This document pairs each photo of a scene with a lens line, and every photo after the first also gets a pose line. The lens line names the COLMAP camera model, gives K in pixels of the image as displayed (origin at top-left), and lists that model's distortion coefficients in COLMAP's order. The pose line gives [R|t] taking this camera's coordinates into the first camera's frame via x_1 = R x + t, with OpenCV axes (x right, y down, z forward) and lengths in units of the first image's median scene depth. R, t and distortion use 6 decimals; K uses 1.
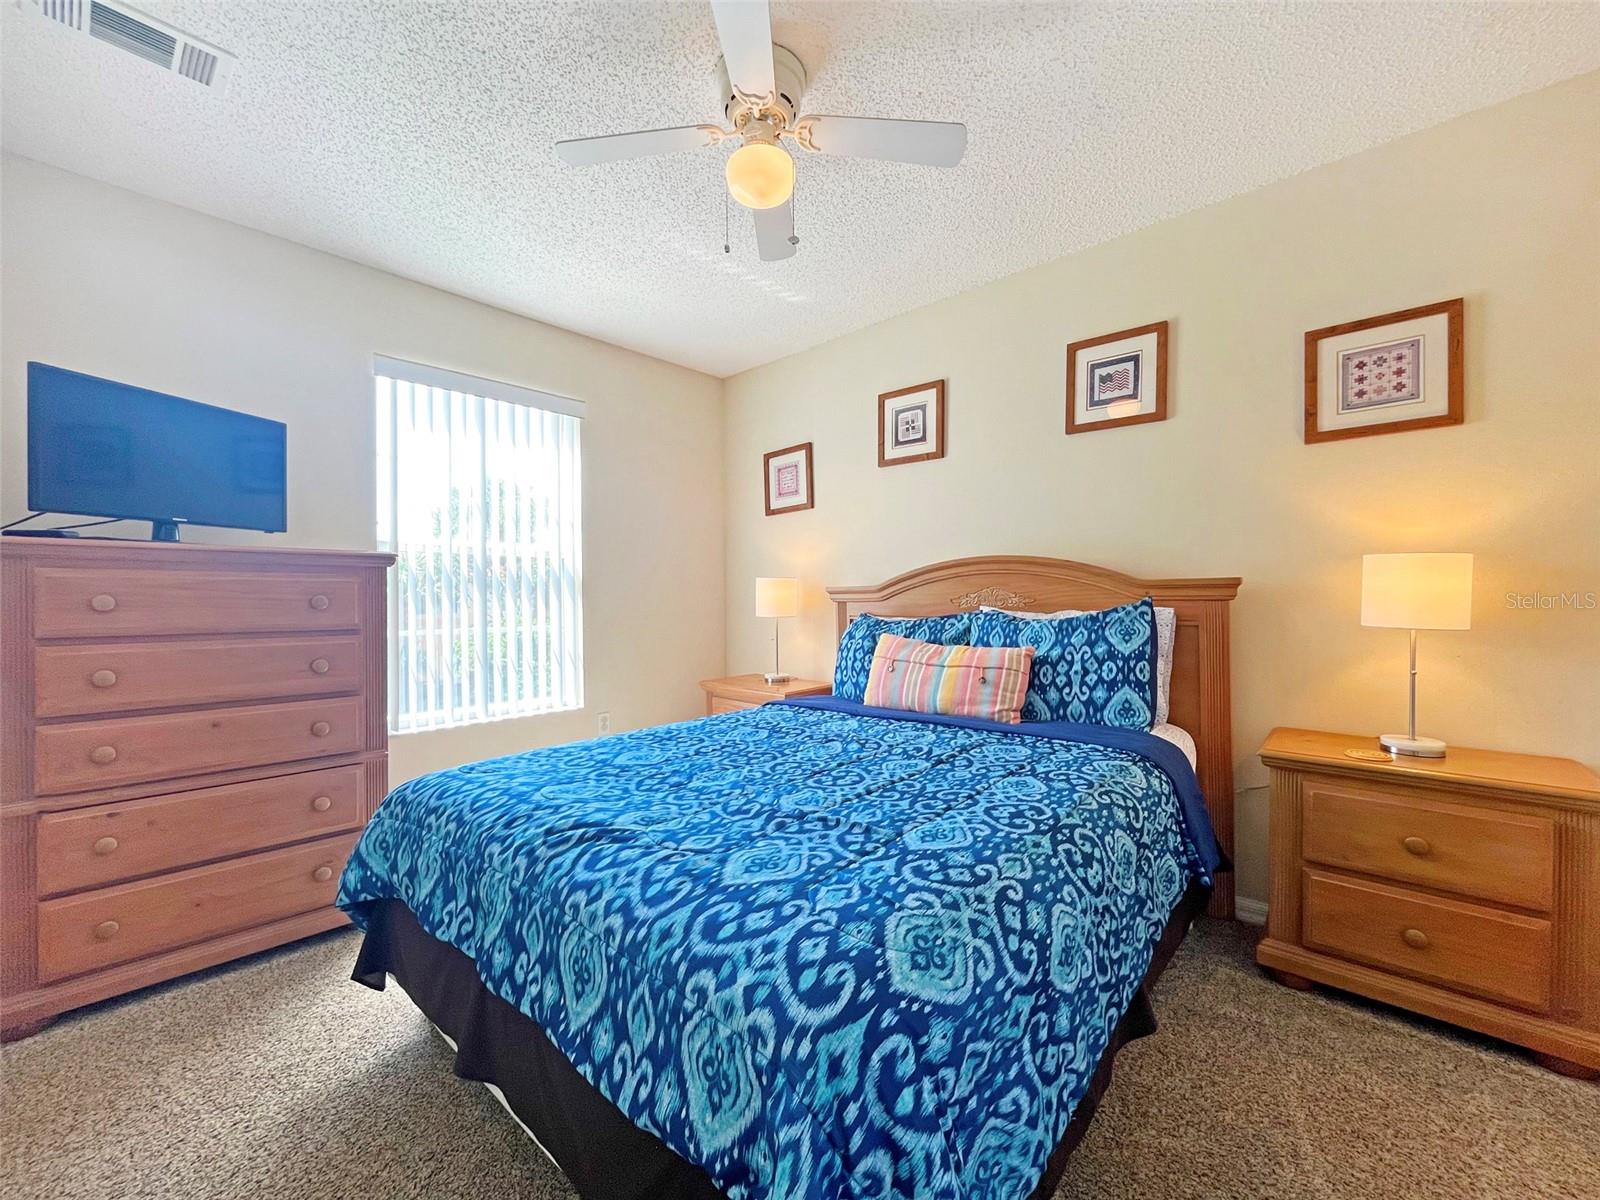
lens RADIAL K [[654.4, 0, 800.0], [0, 654.4, 600.0], [0, 0, 1]] dist [-0.004983, 0.000063]
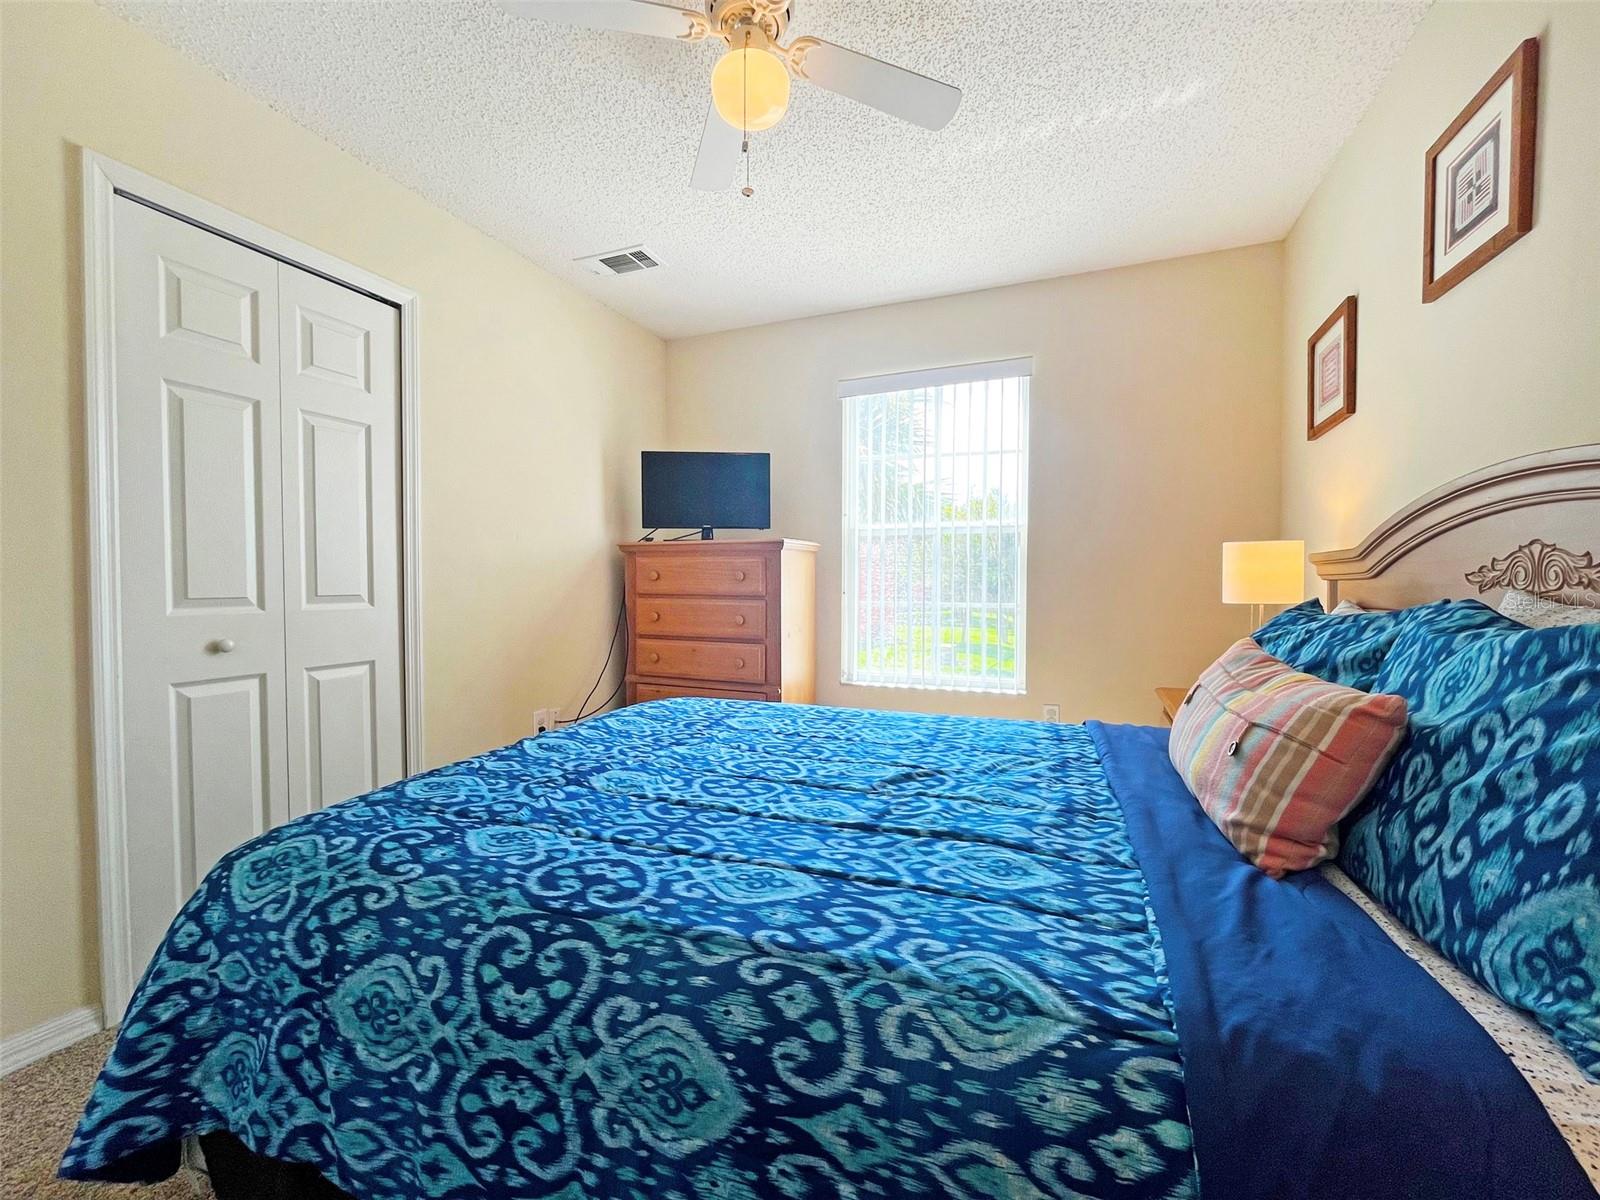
lens RADIAL K [[654.4, 0, 800.0], [0, 654.4, 600.0], [0, 0, 1]] dist [-0.004983, 0.000063]
pose [[0.337379, 0.033932, -0.940757, 0.854380], [-0.005384, 0.999403, 0.034116, 0.007138], [0.941353, -0.006445, 0.337361, 0.796921]]
